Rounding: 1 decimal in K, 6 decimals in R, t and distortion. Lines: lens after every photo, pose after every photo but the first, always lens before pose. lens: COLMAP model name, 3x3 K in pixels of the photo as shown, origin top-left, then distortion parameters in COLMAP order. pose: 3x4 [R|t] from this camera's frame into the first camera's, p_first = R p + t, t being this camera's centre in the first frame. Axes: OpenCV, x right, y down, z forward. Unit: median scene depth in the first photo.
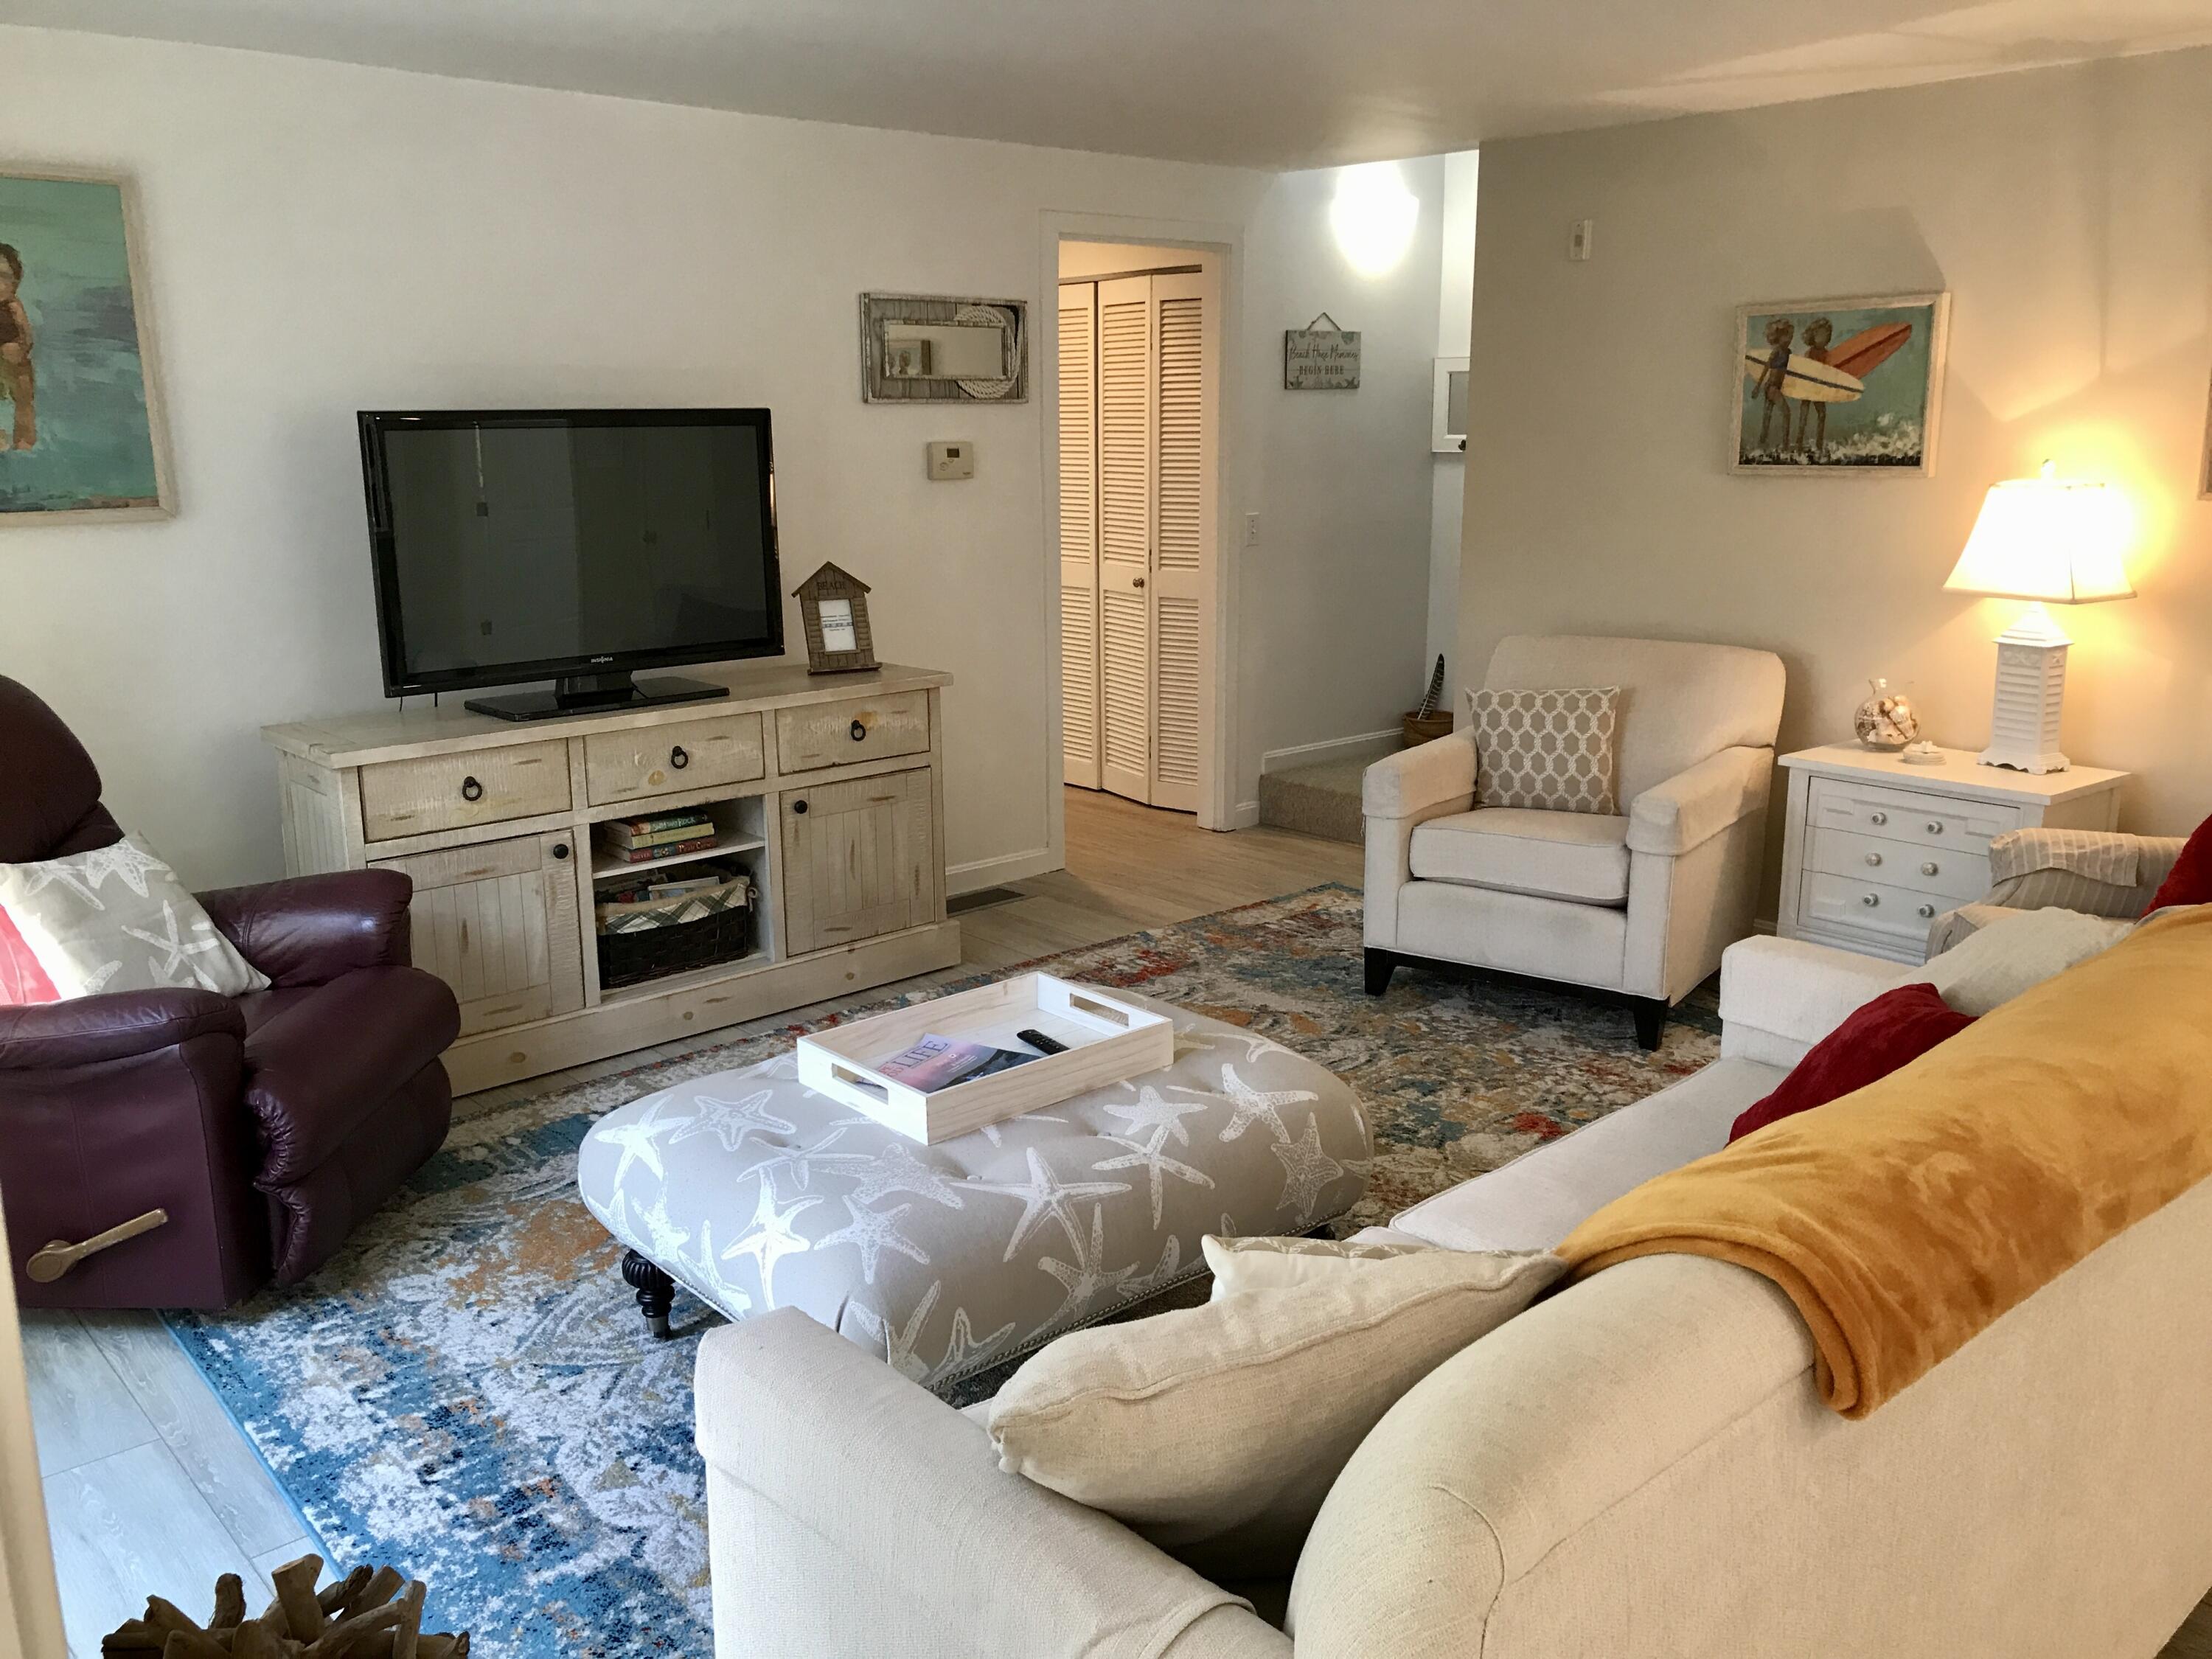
lens RADIAL K [[1806.6, 0, 1123.2], [0, 1806.6, 814.3], [0, 0, 1]] dist [0.032971, -0.027159]
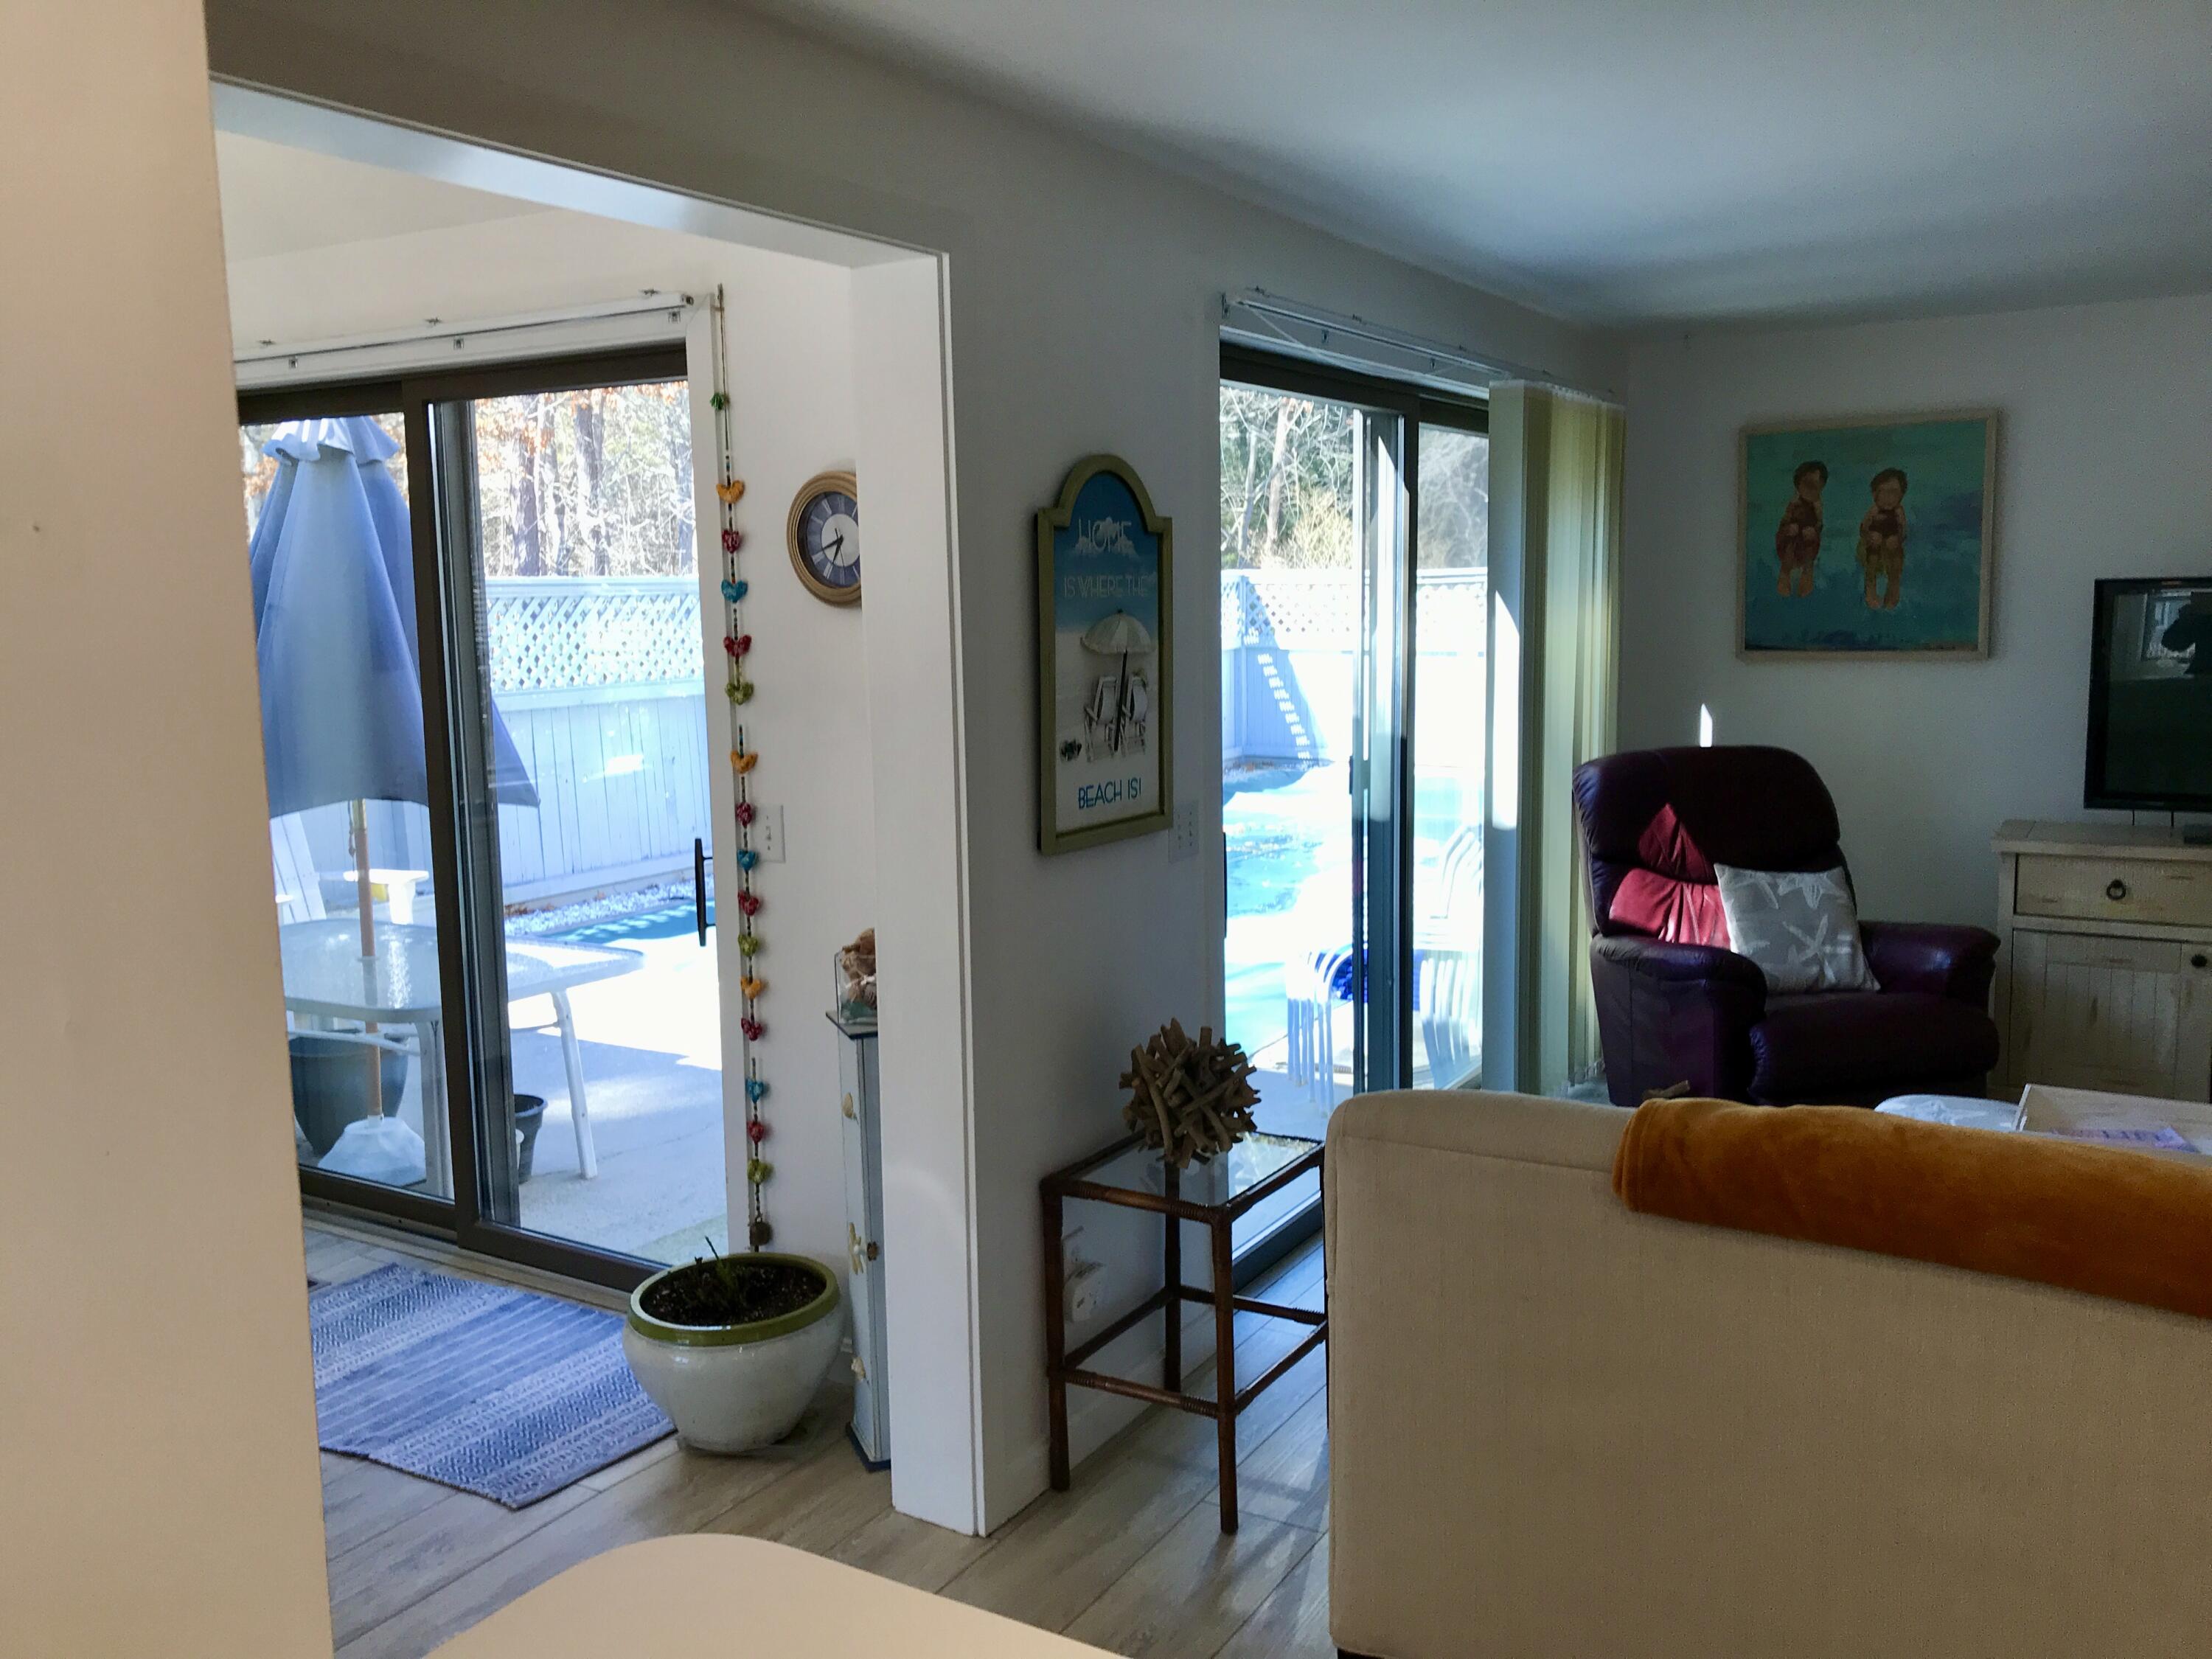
lens RADIAL K [[1806.6, 0, 1104.3], [0, 1806.6, 823.9], [0, 0, 1]] dist [0.032971, -0.027159]
pose [[0.297230, 0.125537, -0.946517, 0.546130], [-0.191928, 0.978940, 0.069567, -0.011380], [0.935317, 0.160986, 0.315065, -0.012694]]
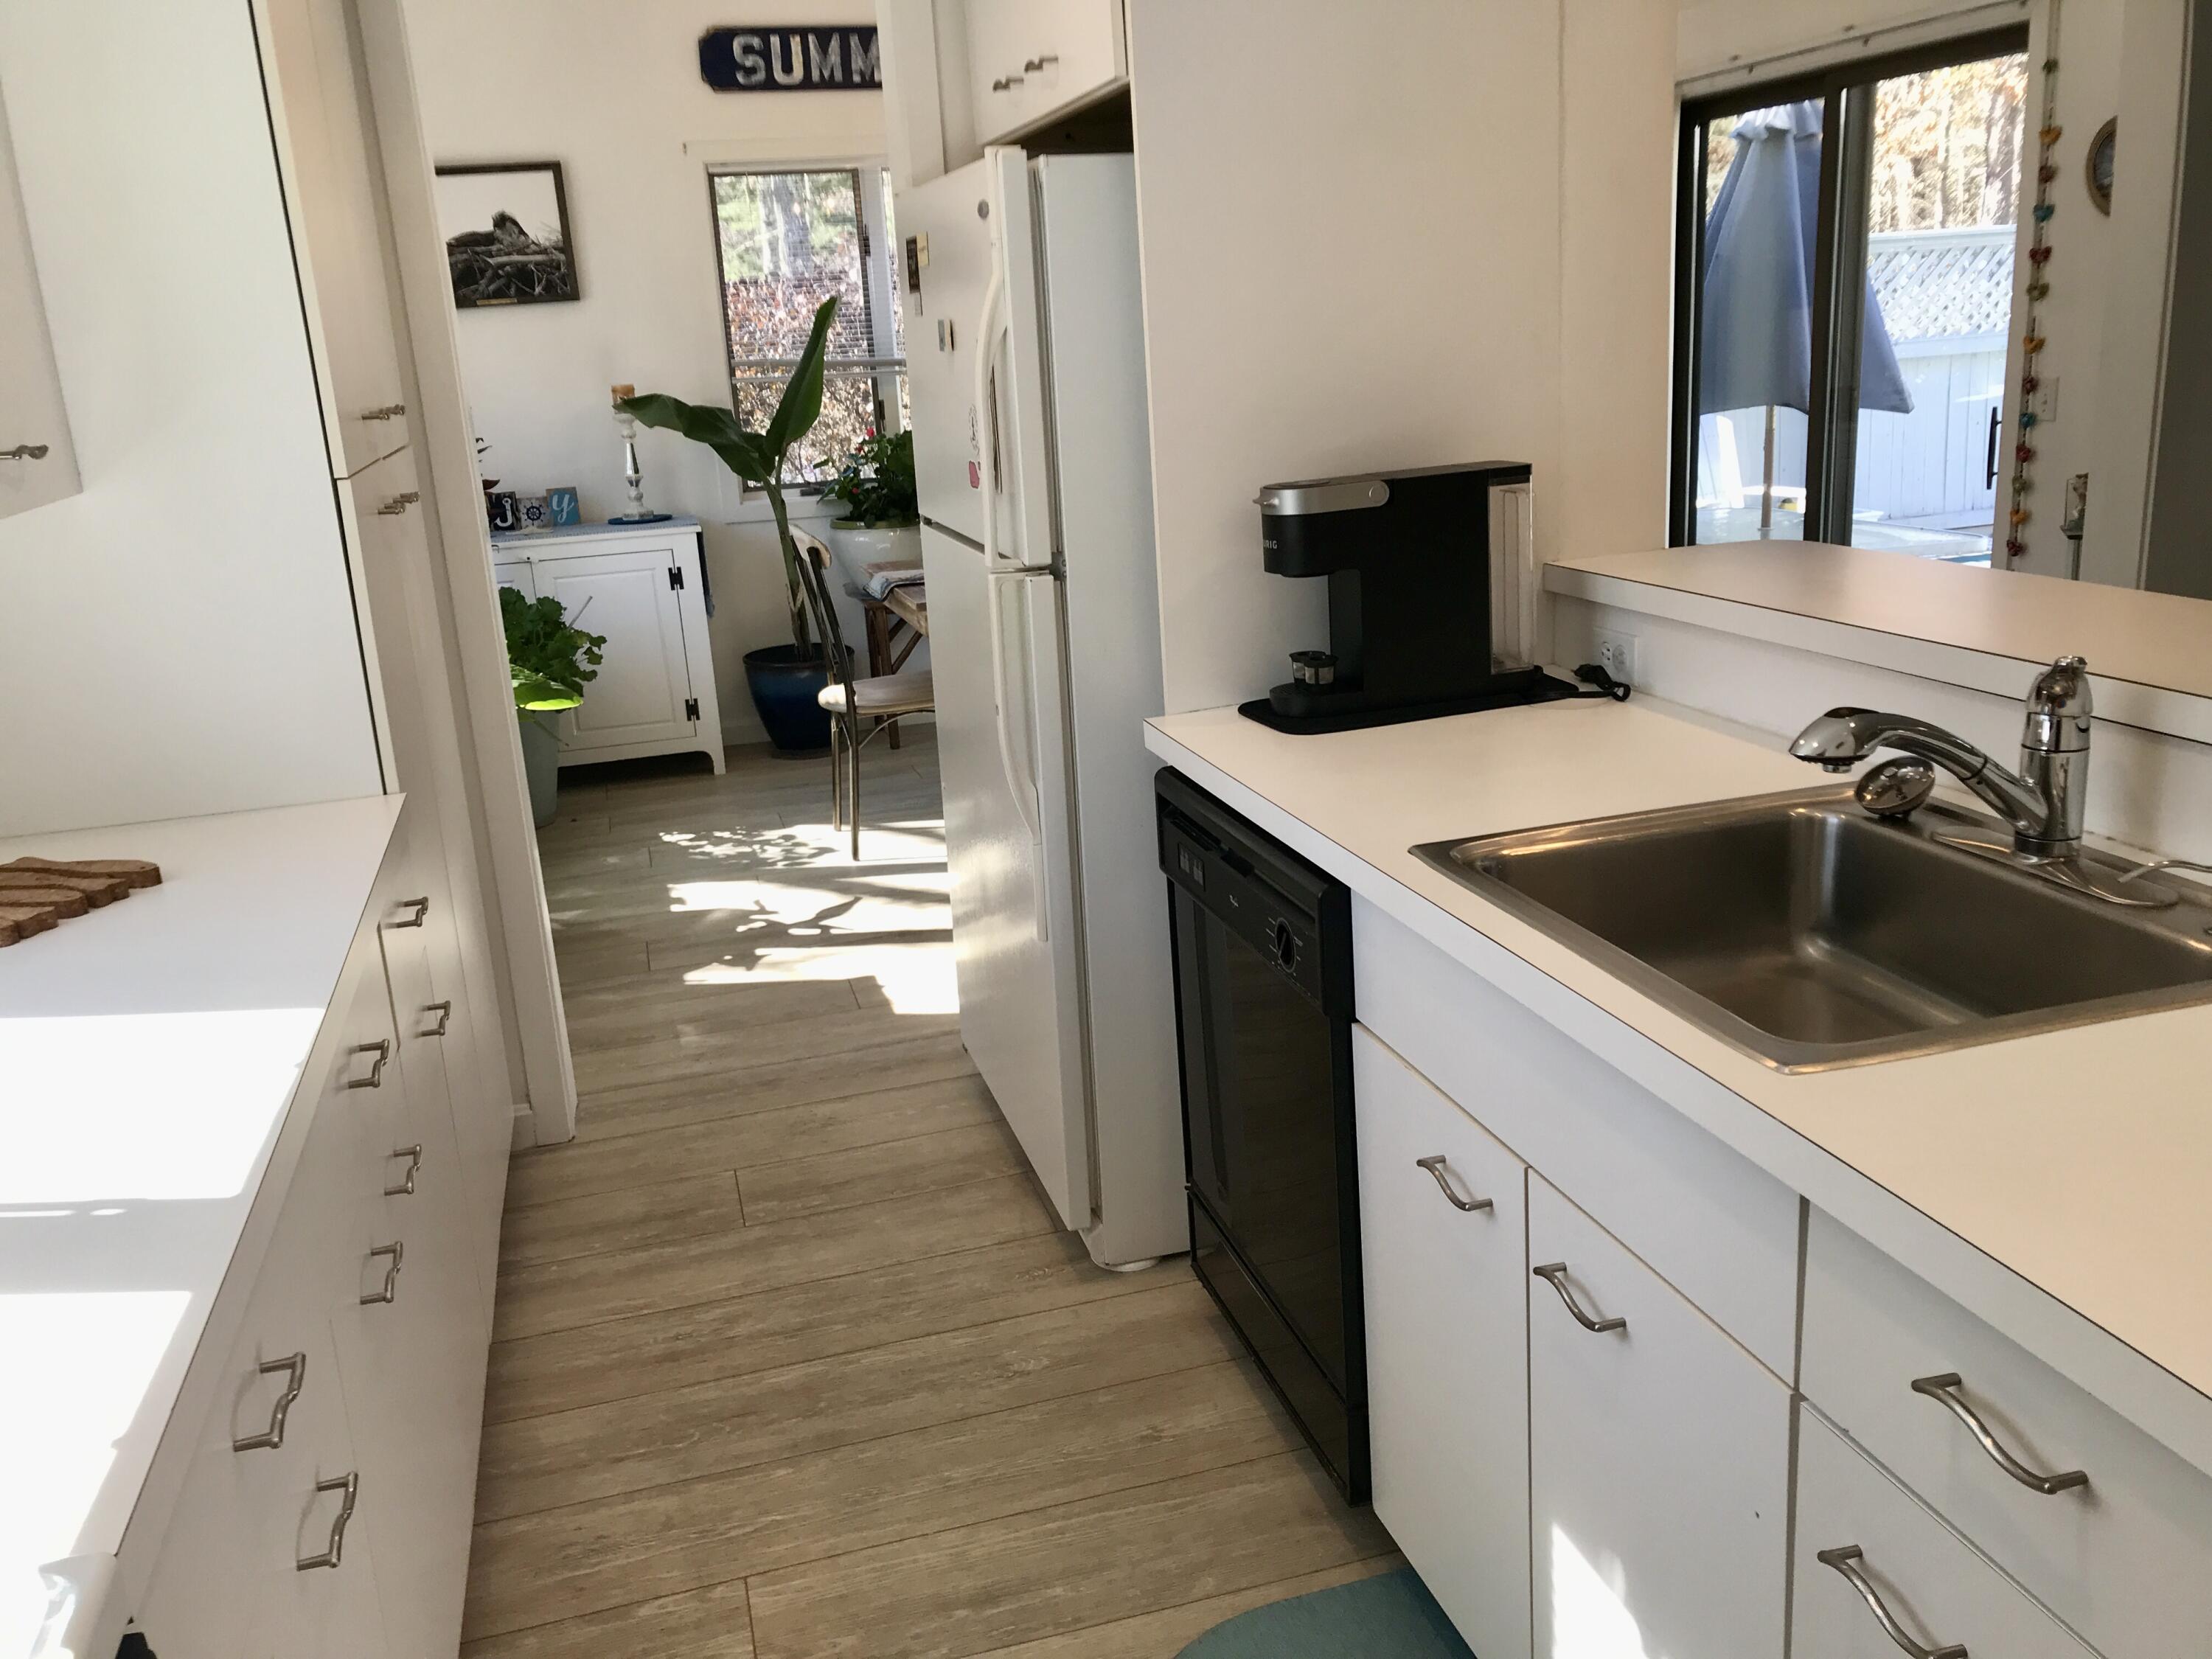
lens RADIAL K [[1806.6, 0, 1082.3], [0, 1806.6, 820.2], [0, 0, 1]] dist [0.032971, -0.027159]
pose [[-0.447817, 0.267636, -0.853130, 1.000661], [-0.133142, 0.923553, 0.359615, -0.005466], [0.884157, 0.274629, -0.377949, 0.073383]]
